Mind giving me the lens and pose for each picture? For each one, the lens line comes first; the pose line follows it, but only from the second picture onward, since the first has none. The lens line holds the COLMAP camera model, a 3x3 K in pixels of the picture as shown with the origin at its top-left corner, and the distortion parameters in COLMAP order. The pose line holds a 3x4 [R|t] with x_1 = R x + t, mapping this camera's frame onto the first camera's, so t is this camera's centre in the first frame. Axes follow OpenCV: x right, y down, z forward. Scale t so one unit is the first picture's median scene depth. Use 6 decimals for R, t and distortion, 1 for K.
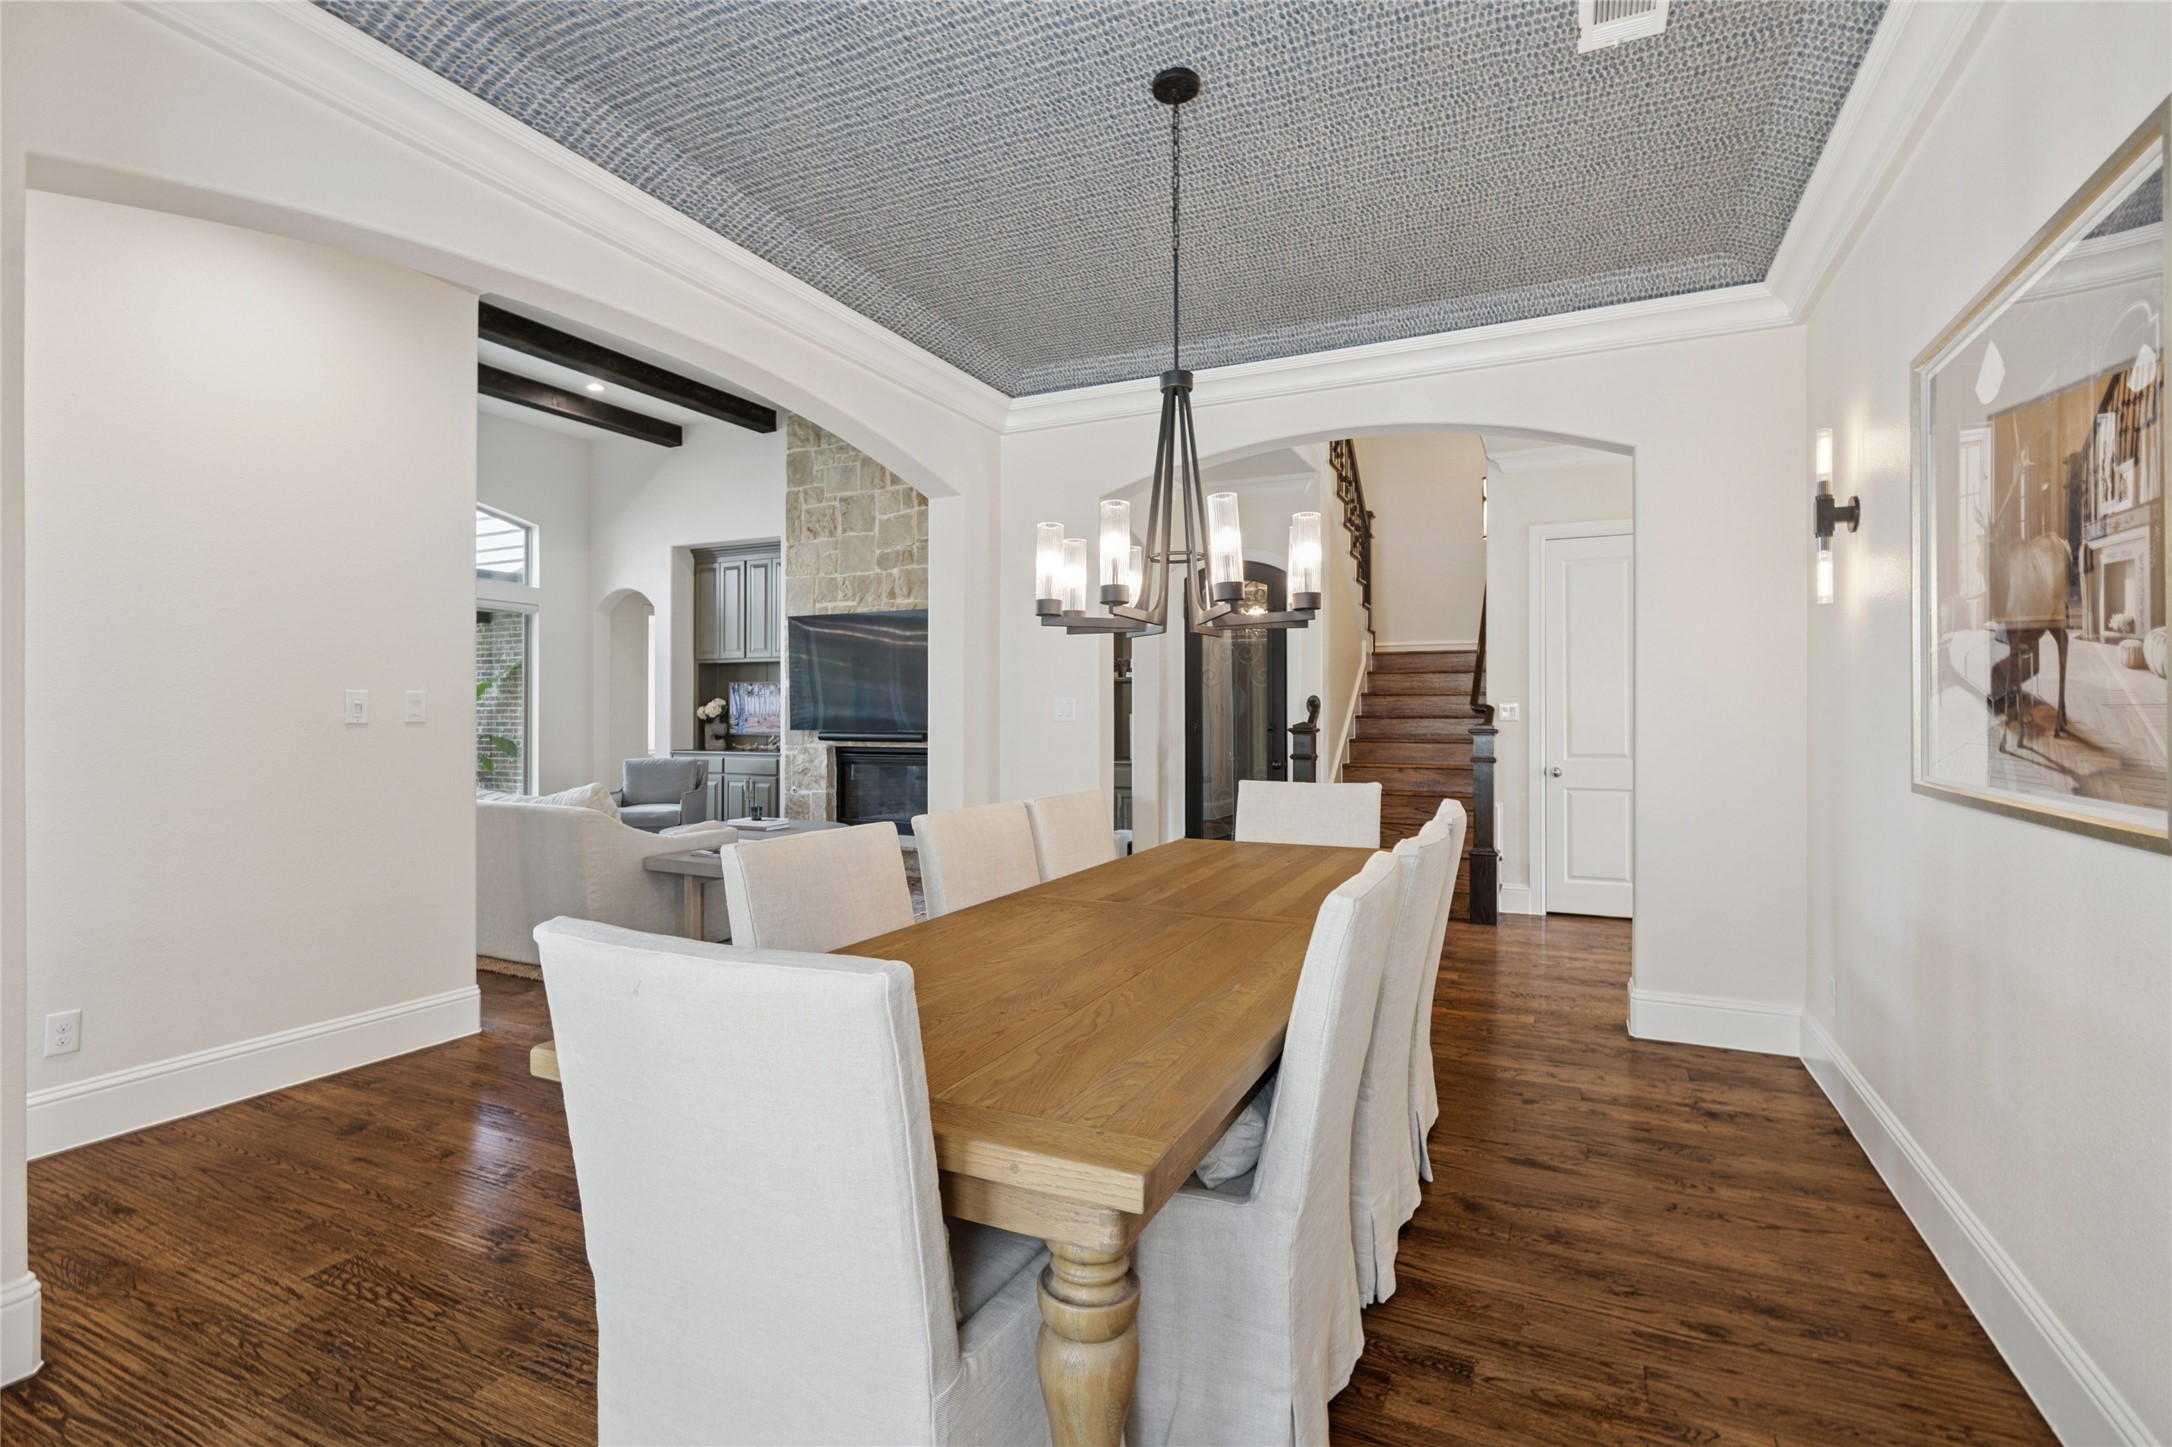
lens RADIAL K [[1017.0, 0, 1082.6], [0, 1017.0, 709.3], [0, 0, 1]] dist [-0.000340, 0.000039]
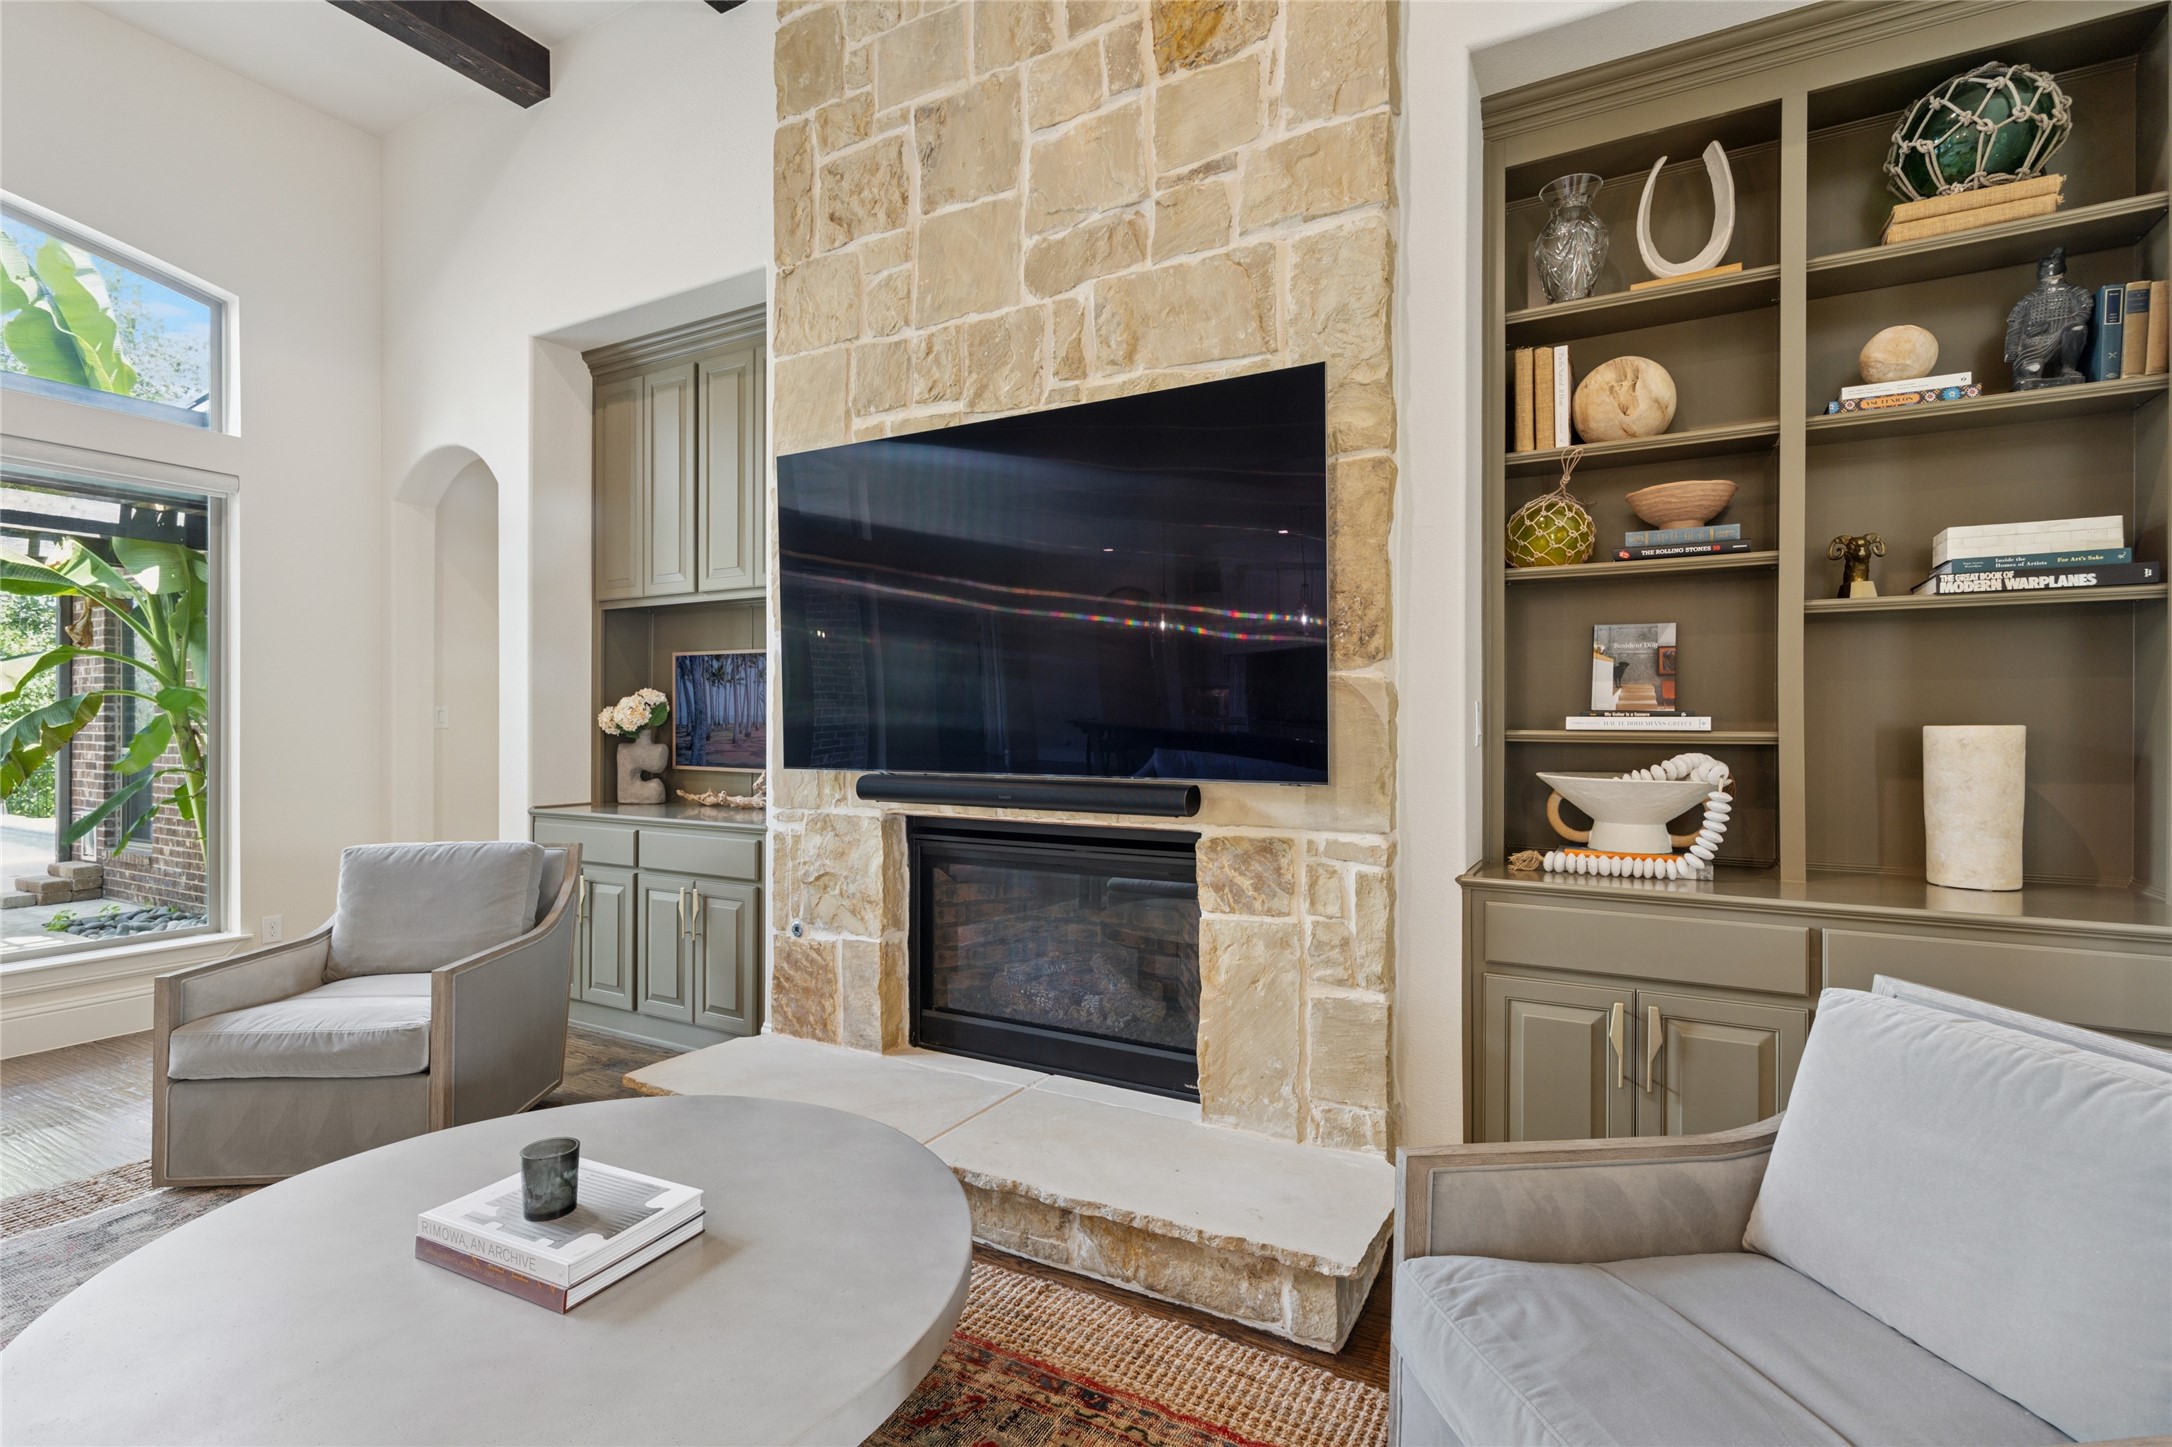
lens RADIAL K [[1018.6, 0, 1086.0], [0, 1018.6, 723.5], [0, 0, 1]] dist [0.000796, 0.000247]
pose [[0.998090, -0.000192, -0.061781, -0.155960], [0.000697, 0.999966, 0.008157, 0.001396], [0.061777, -0.008184, 0.998056, 0.639329]]
